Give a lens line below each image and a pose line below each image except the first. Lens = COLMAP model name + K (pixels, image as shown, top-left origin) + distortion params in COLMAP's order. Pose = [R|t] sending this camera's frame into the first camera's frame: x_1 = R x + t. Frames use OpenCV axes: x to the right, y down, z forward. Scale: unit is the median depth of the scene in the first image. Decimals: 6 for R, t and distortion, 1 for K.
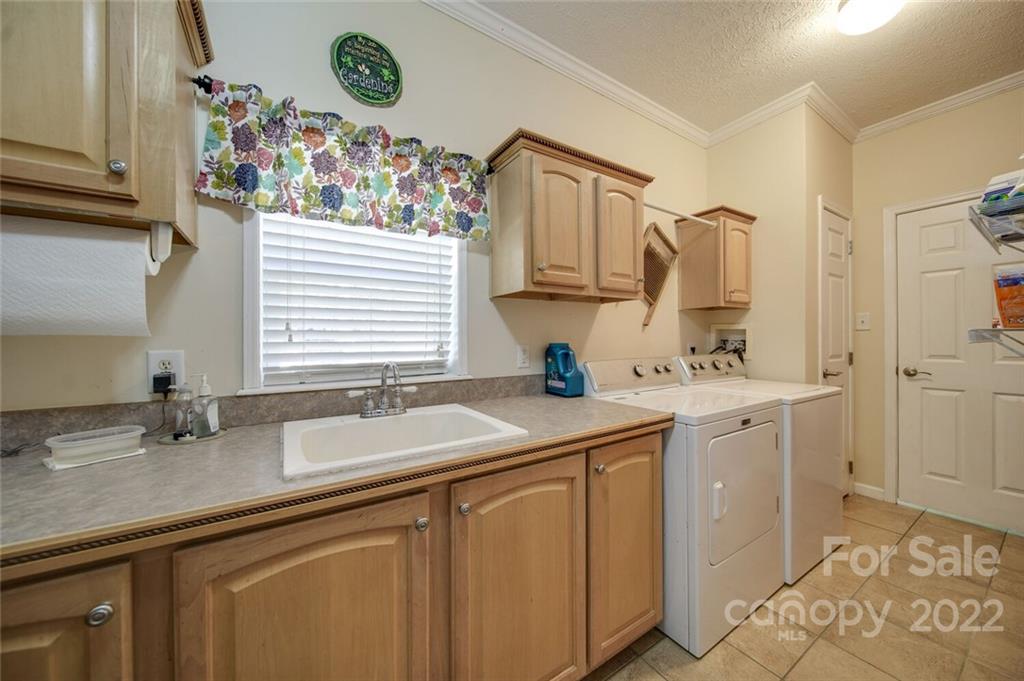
lens RADIAL K [[359.0, 0, 513.6], [0, 359.0, 340.3], [0, 0, 1]] dist [-0.001252, -0.000883]
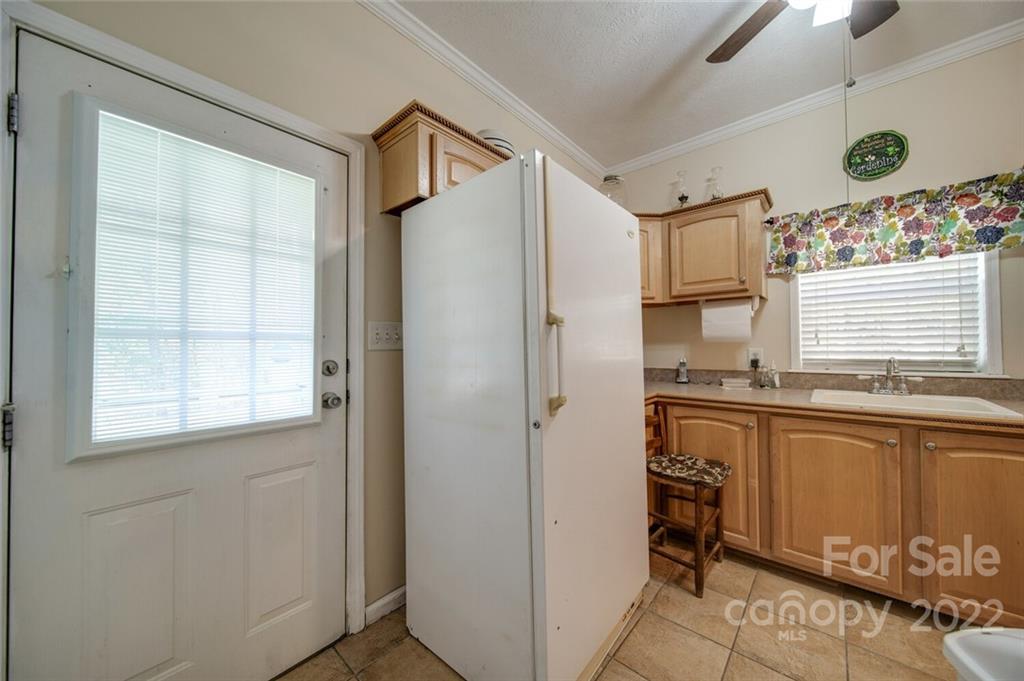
lens RADIAL K [[359.0, 0, 515.6], [0, 359.0, 341.5], [0, 0, 1]] dist [-0.001252, -0.000883]
pose [[0.276108, -0.012450, -0.961046, 0.635602], [0.007847, 0.999912, -0.010698, -0.002014], [0.961094, -0.004588, 0.276182, -0.878098]]
